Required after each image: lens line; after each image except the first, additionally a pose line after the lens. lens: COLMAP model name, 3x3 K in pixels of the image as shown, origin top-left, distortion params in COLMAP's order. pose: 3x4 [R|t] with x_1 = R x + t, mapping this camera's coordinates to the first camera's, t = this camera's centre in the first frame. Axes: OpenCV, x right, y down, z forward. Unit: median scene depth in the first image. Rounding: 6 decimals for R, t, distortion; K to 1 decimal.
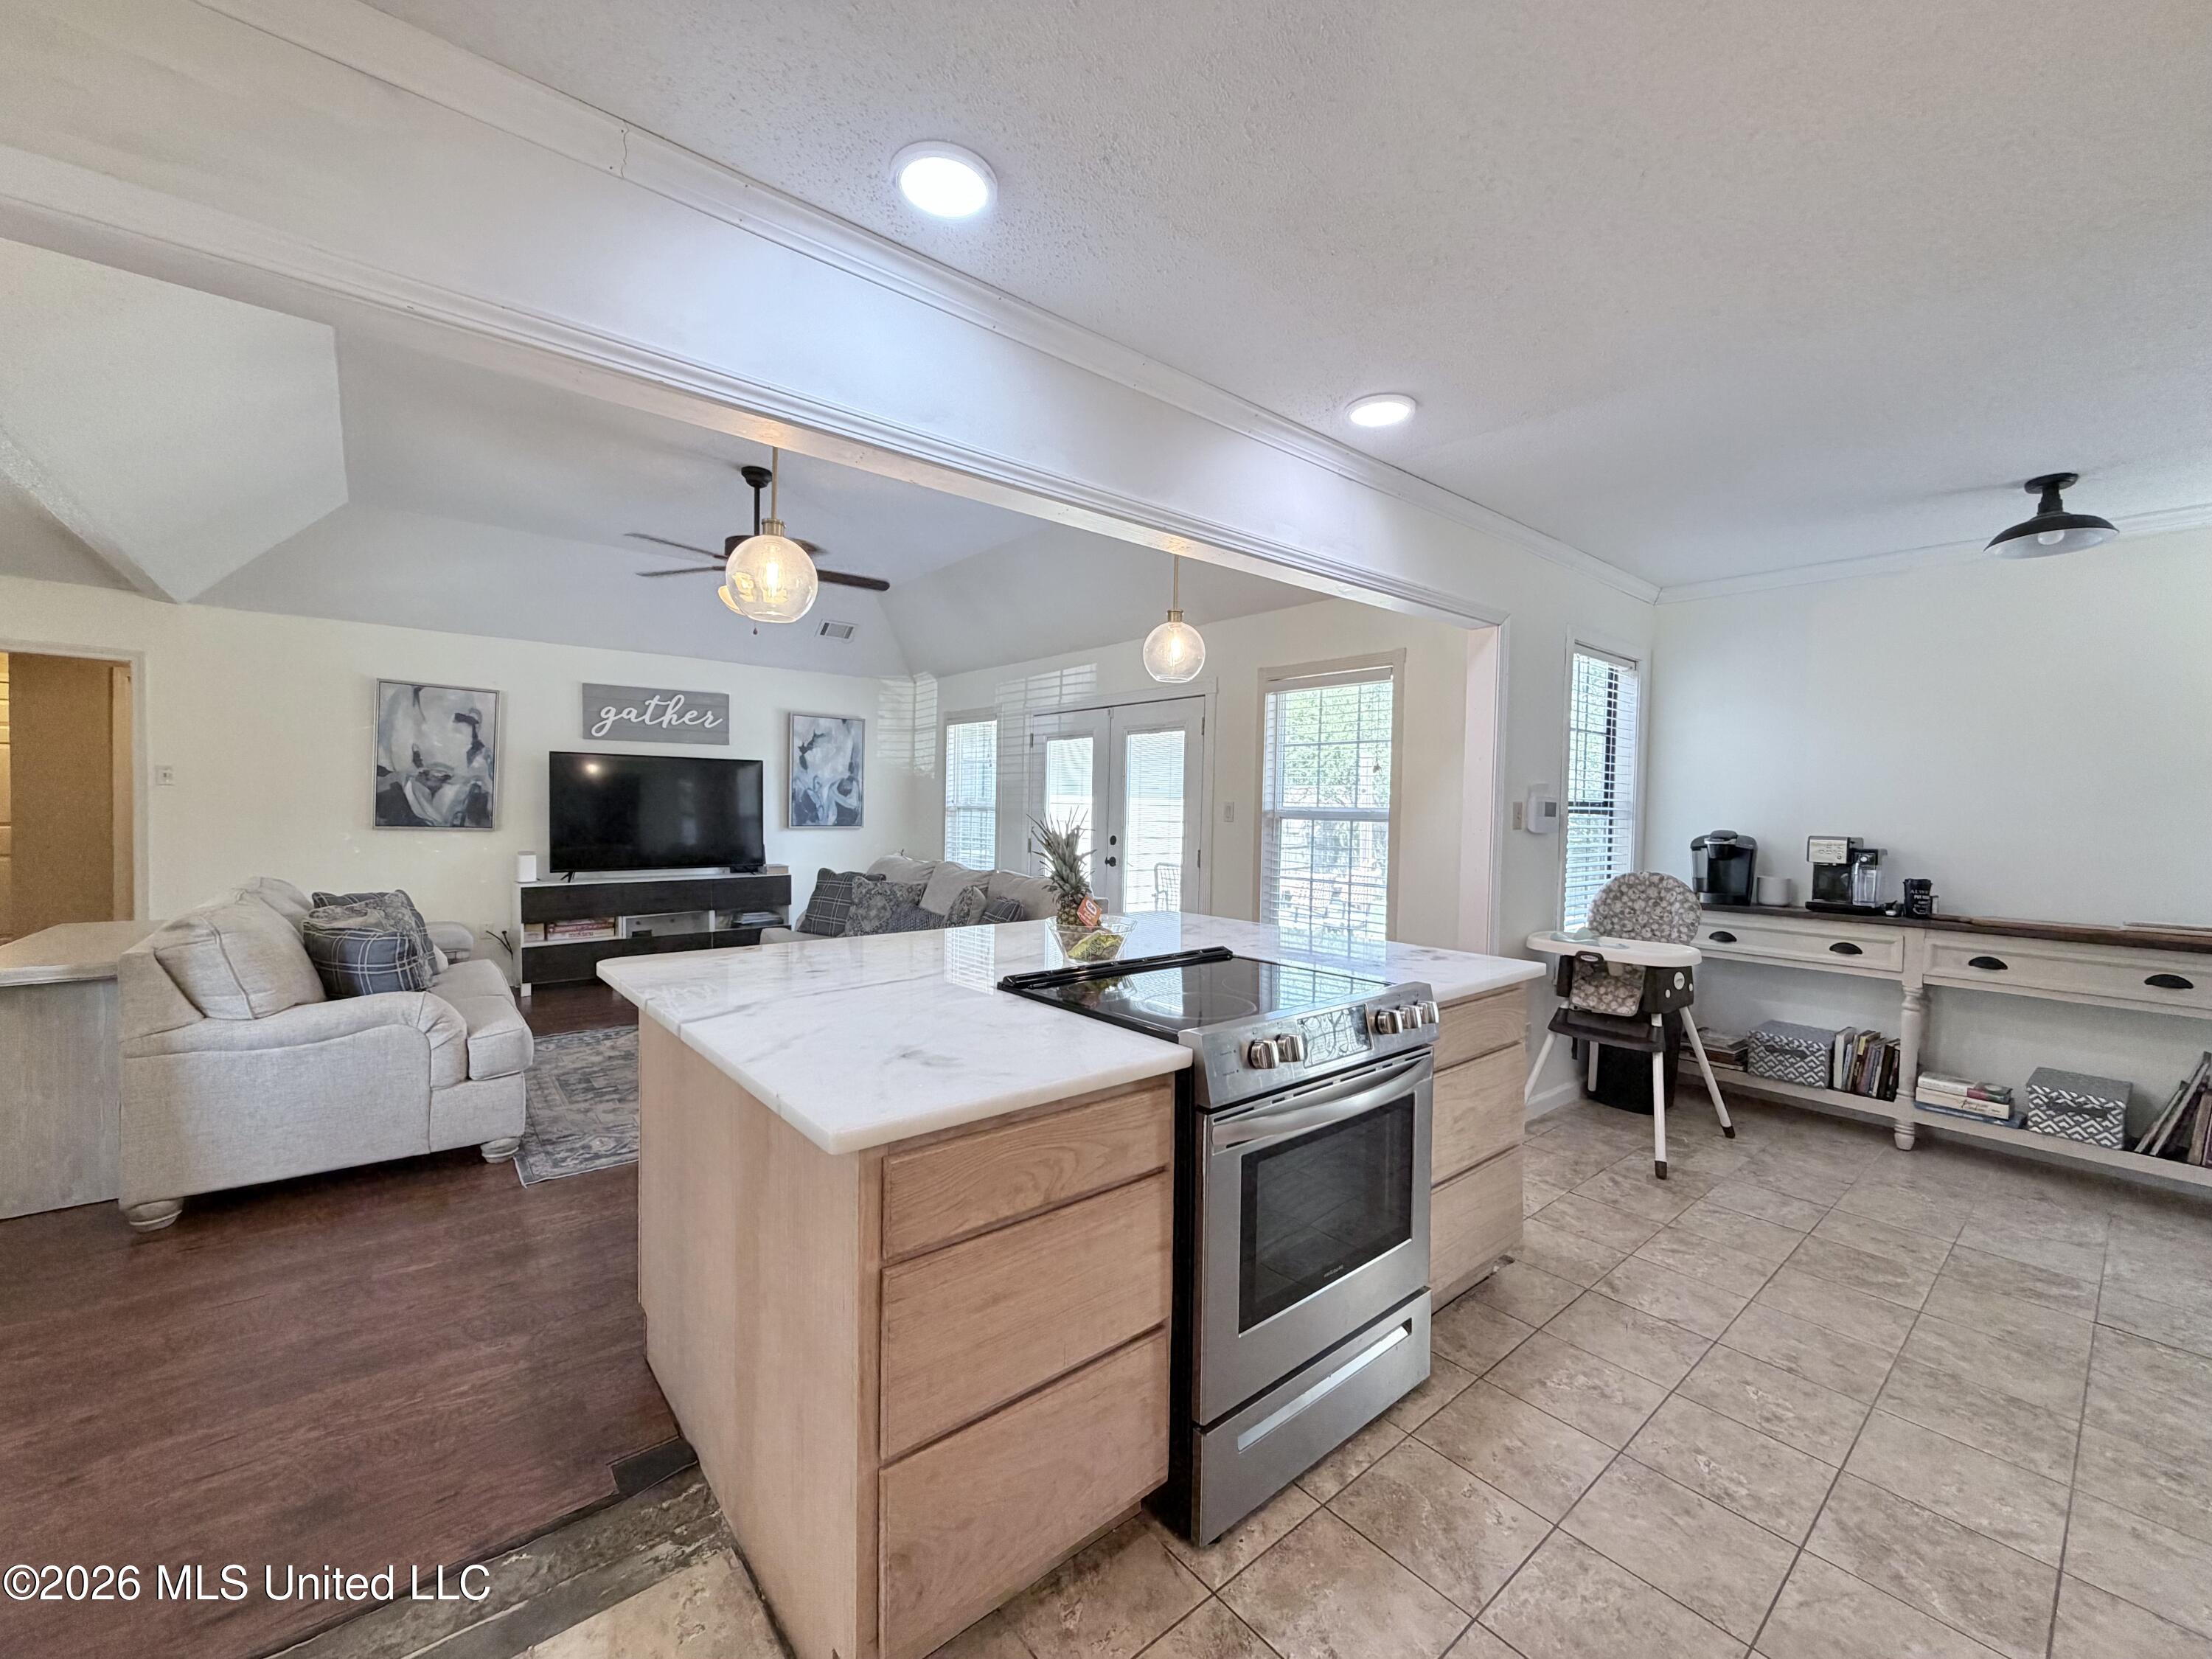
lens RADIAL K [[879.3, 0, 1100.7], [0, 879.3, 825.4], [0, 0, 1]] dist [-0.000697, 0.000454]
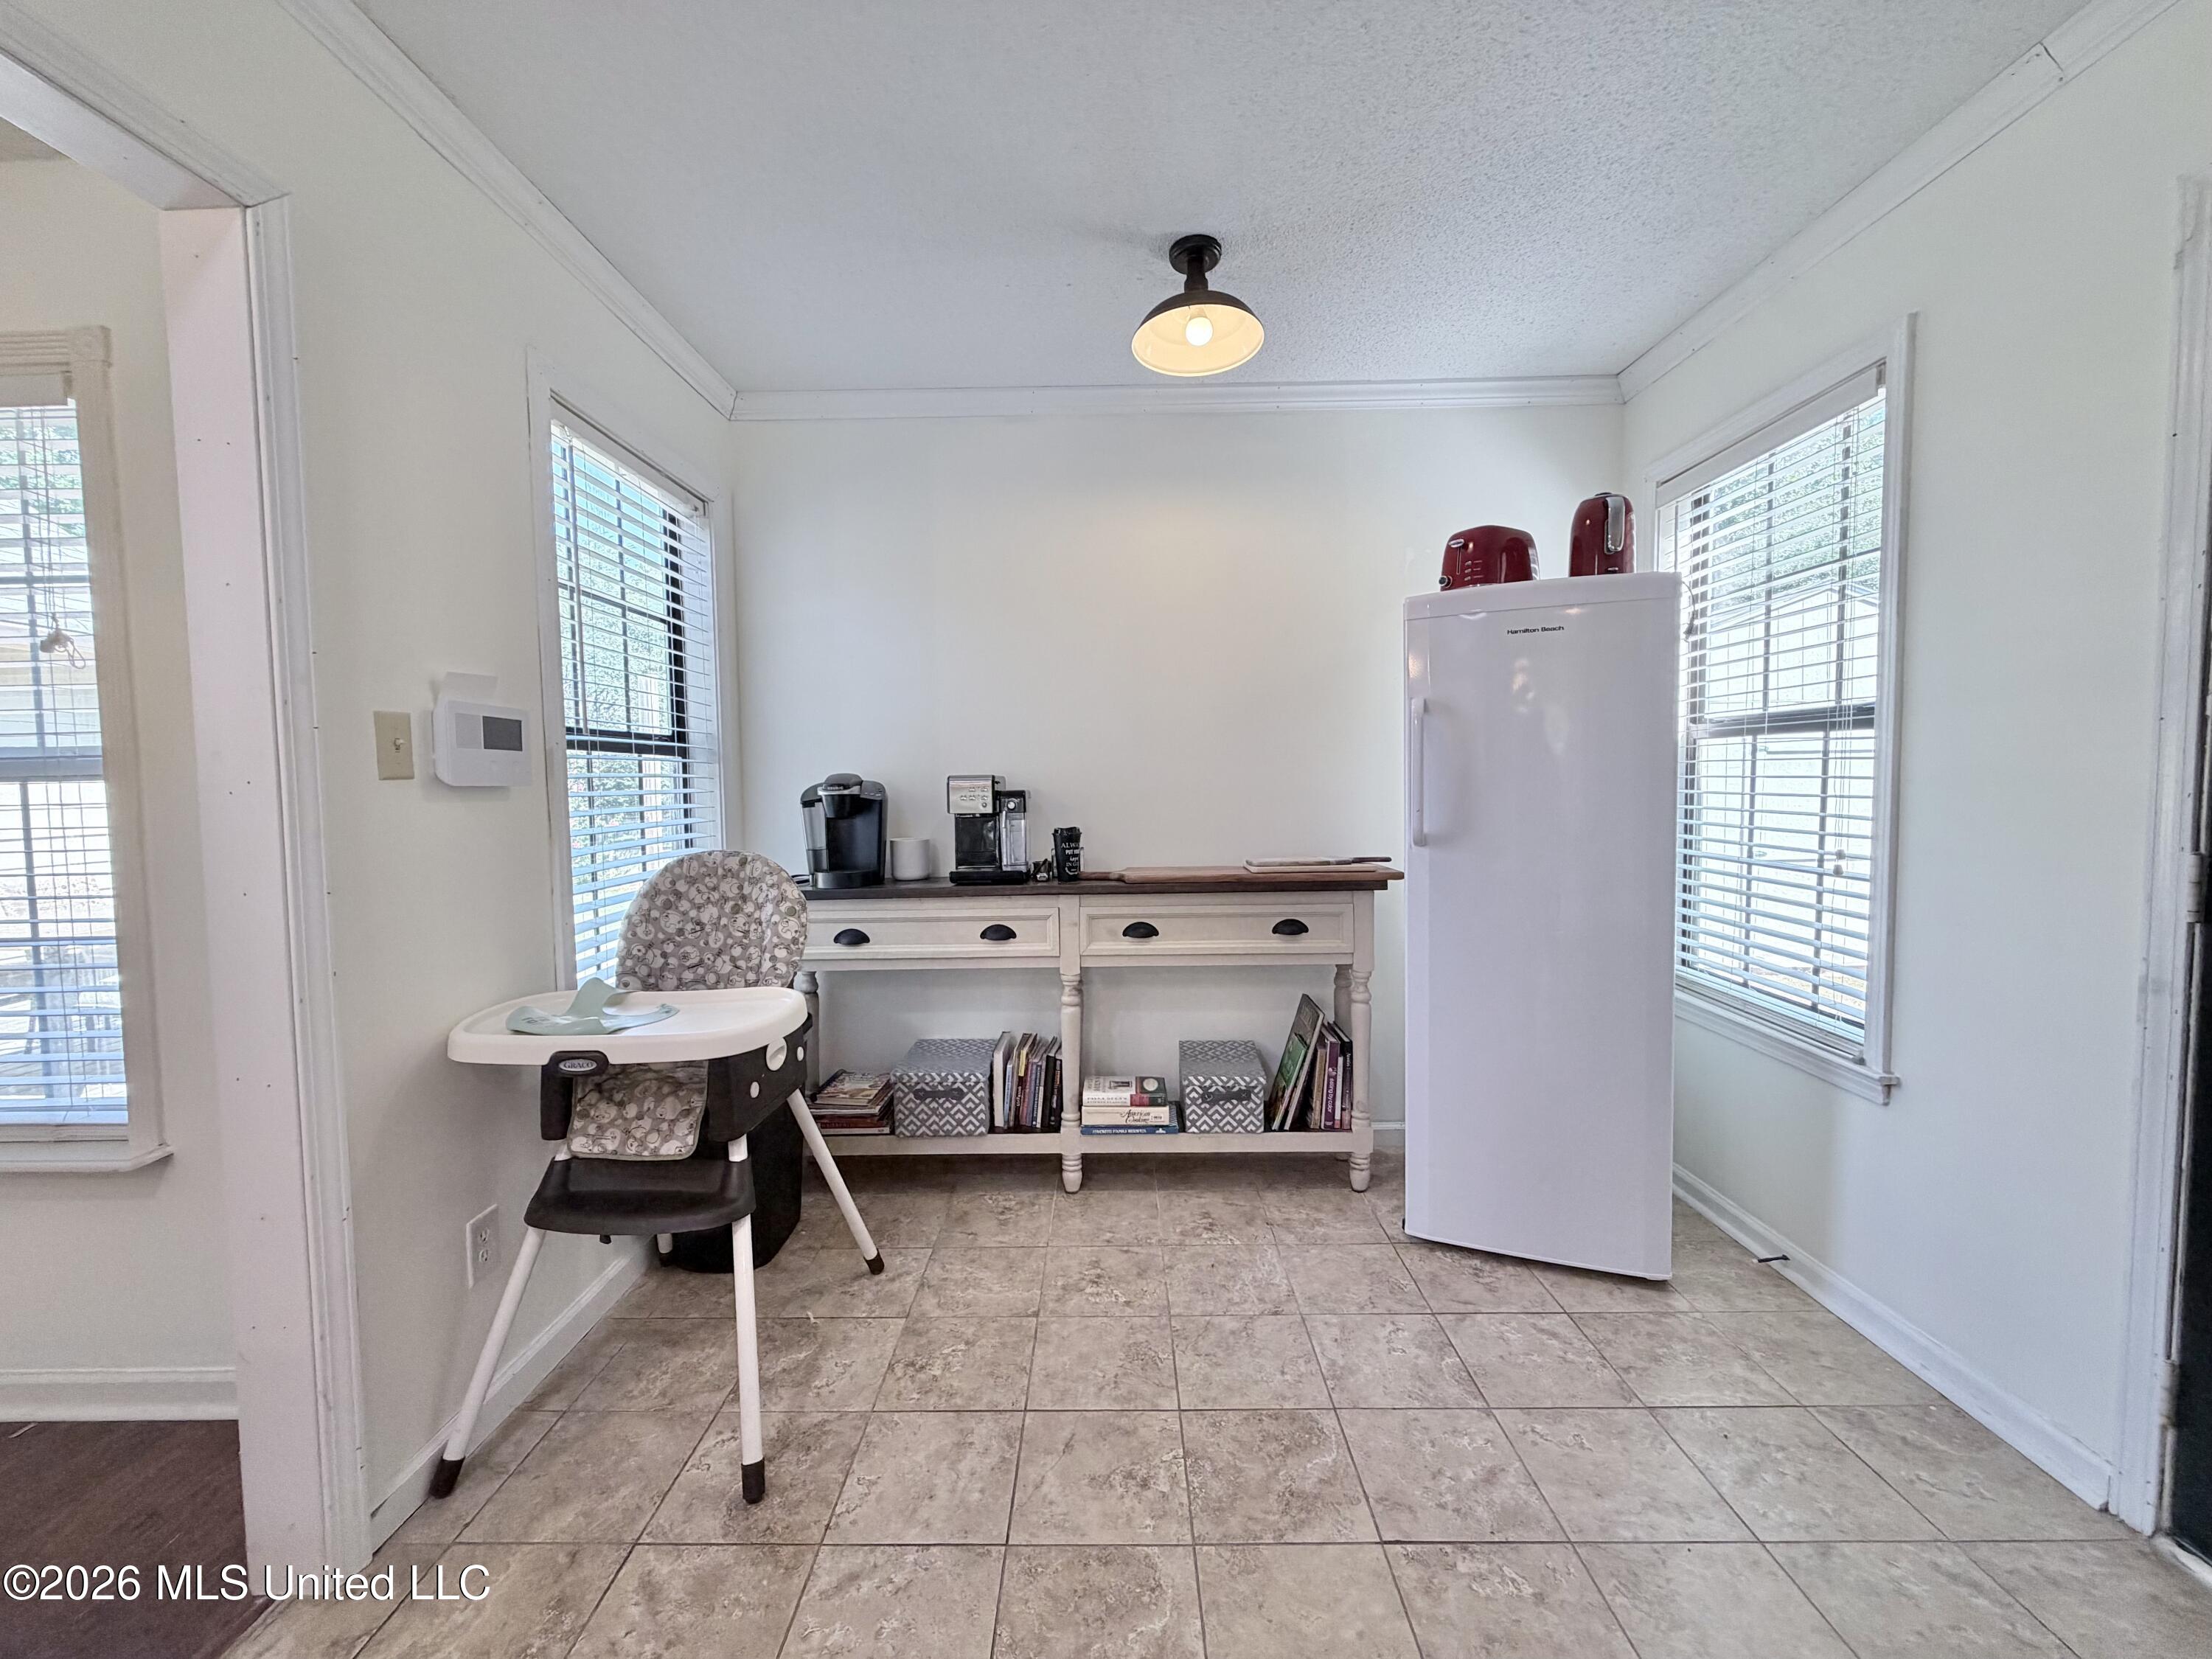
lens RADIAL K [[879.3, 0, 1098.3], [0, 879.3, 831.1], [0, 0, 1]] dist [-0.000697, 0.000454]
pose [[0.646224, -0.077291, 0.759224, 0.382368], [0.047334, 0.997002, 0.061208, 0.019683], [-0.761679, -0.003617, 0.647945, 0.497700]]
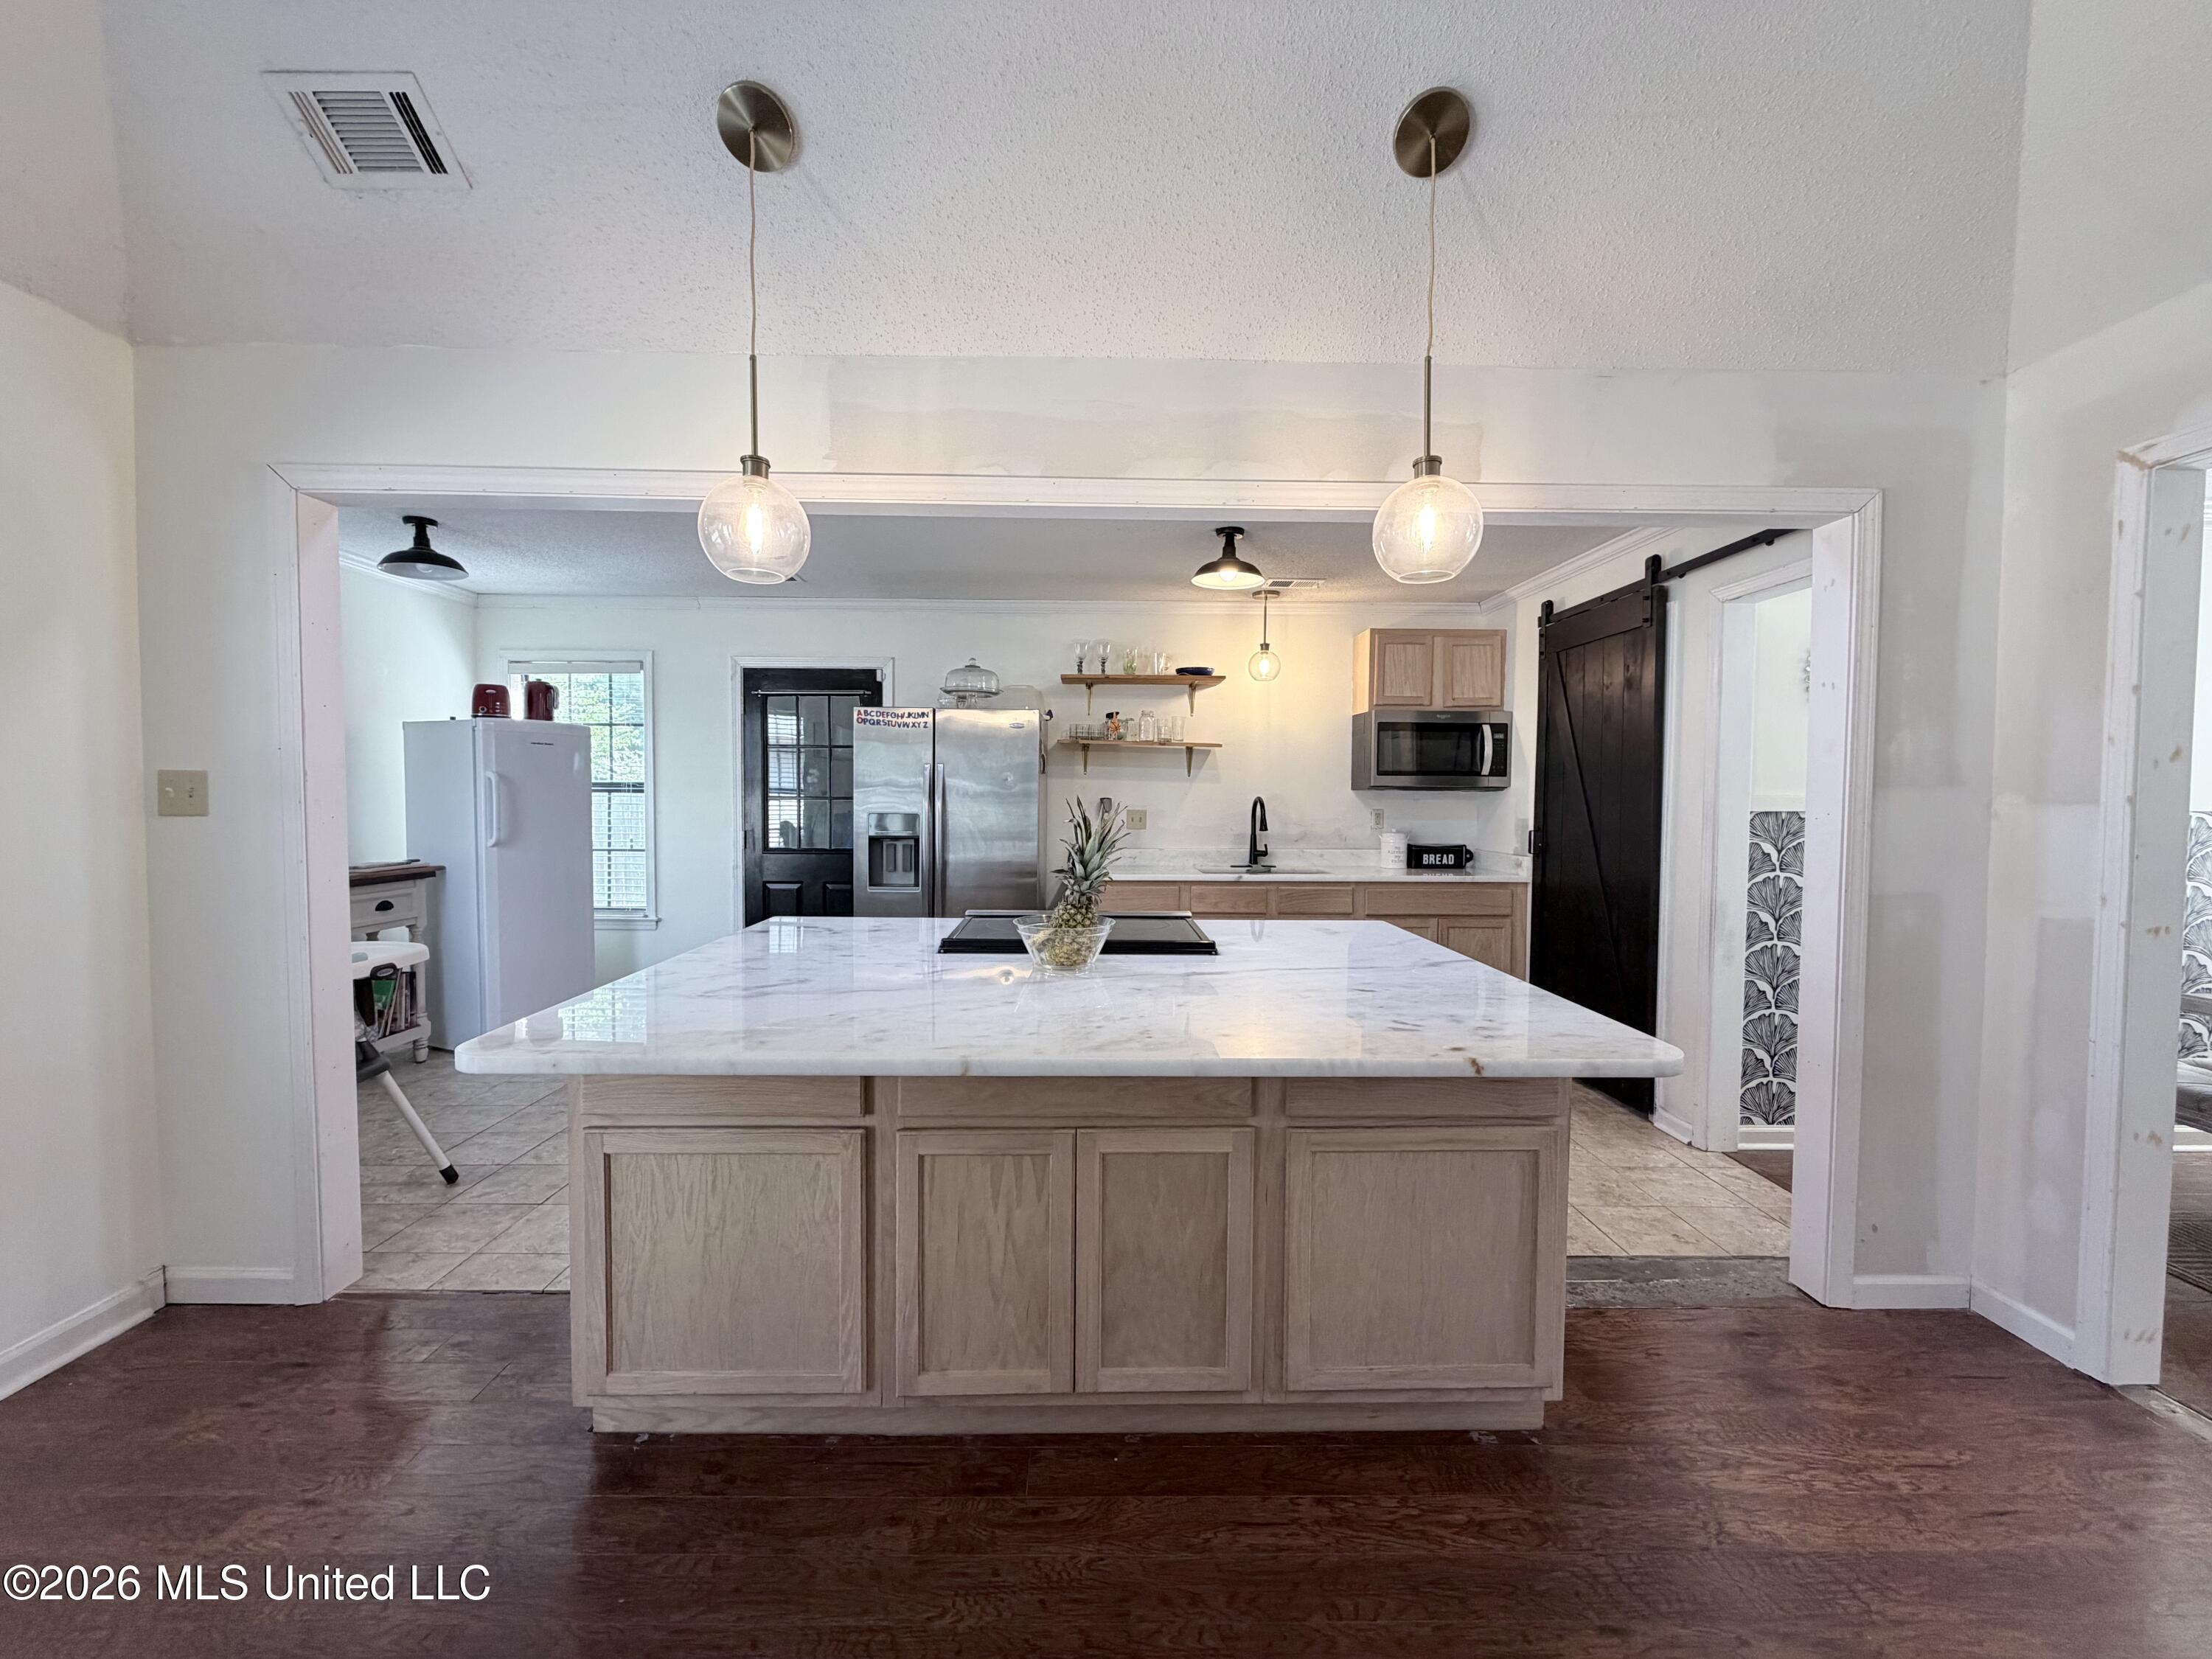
lens RADIAL K [[879.3, 0, 1102.2], [0, 879.3, 827.3], [0, 0, 1]] dist [-0.000697, 0.000454]
pose [[-0.781441, -0.045679, 0.622305, -0.411720], [-0.006036, 0.997824, 0.065663, -0.032786], [-0.623950, 0.047555, -0.780016, 1.150650]]
